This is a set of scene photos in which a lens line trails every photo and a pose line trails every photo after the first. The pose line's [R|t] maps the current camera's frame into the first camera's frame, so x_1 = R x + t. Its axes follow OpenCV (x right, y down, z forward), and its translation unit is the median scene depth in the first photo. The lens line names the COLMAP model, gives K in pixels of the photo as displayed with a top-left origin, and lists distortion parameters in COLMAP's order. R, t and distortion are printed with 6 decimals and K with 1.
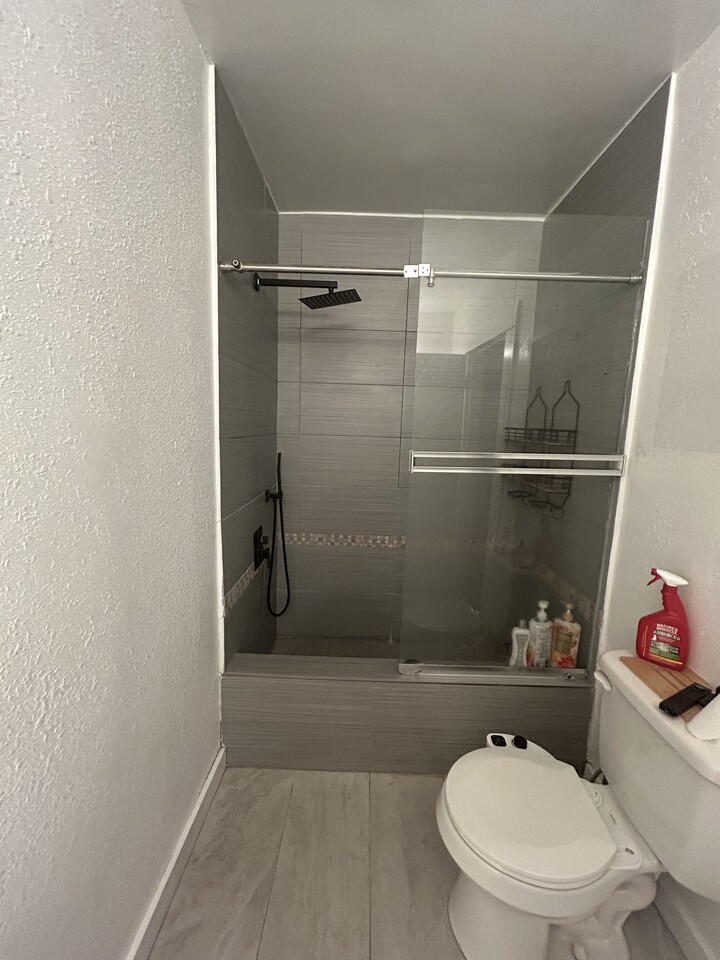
lens RADIAL K [[384.2, 0, 360.0], [0, 384.2, 480.0], [0, 0, 1]] dist [0.000284, -0.000005]
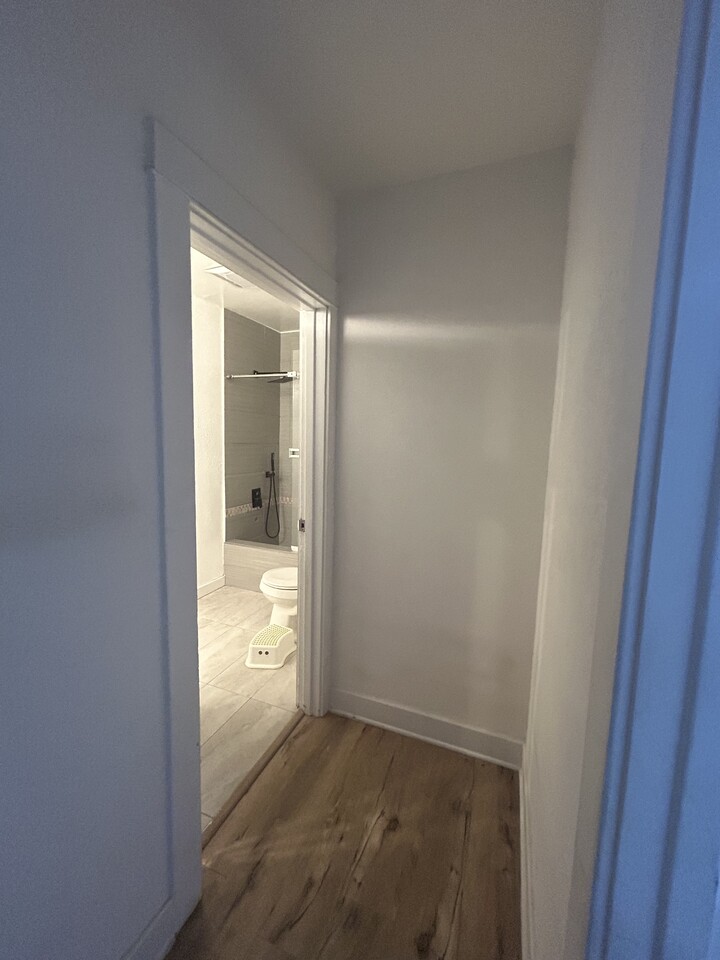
lens RADIAL K [[382.2, 0, 360.0], [0, 382.2, 480.0], [0, 0, 1]] dist [0.000314, -0.000082]
pose [[0.936948, 0.026228, -0.348484, 1.024276], [-0.042427, 0.998341, -0.038933, 0.144363], [0.346885, 0.051264, 0.936506, -0.779092]]
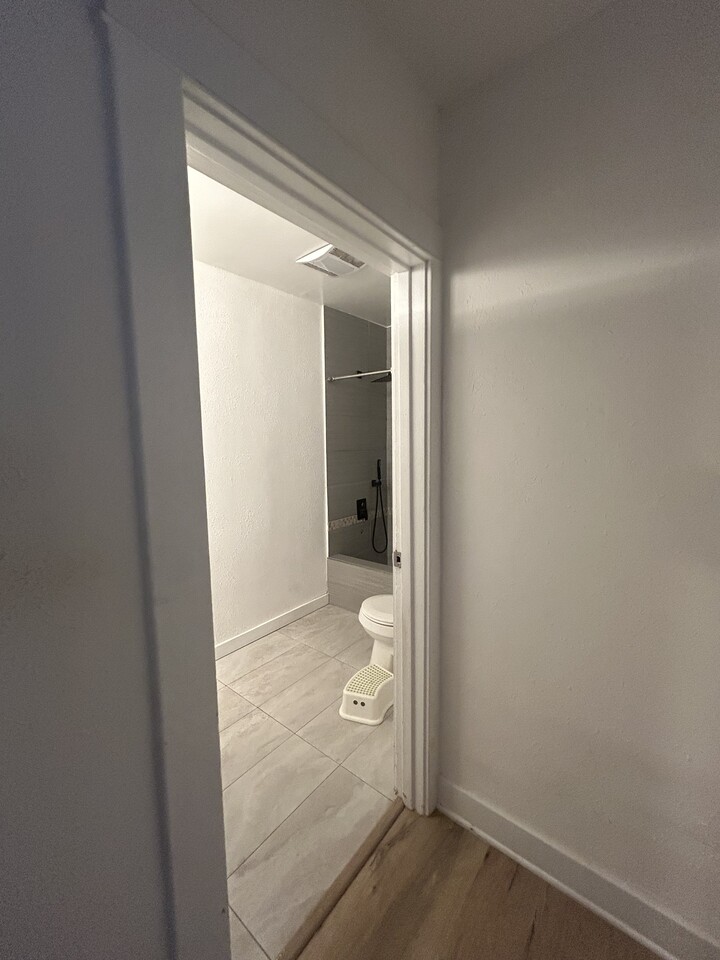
lens RADIAL K [[382.2, 0, 360.0], [0, 382.2, 480.0], [0, 0, 1]] dist [0.000314, -0.000082]
pose [[0.787002, 0.014969, -0.616769, 0.938050], [-0.043855, 0.998534, -0.031725, 0.097986], [0.615390, 0.052016, 0.786504, -0.524793]]
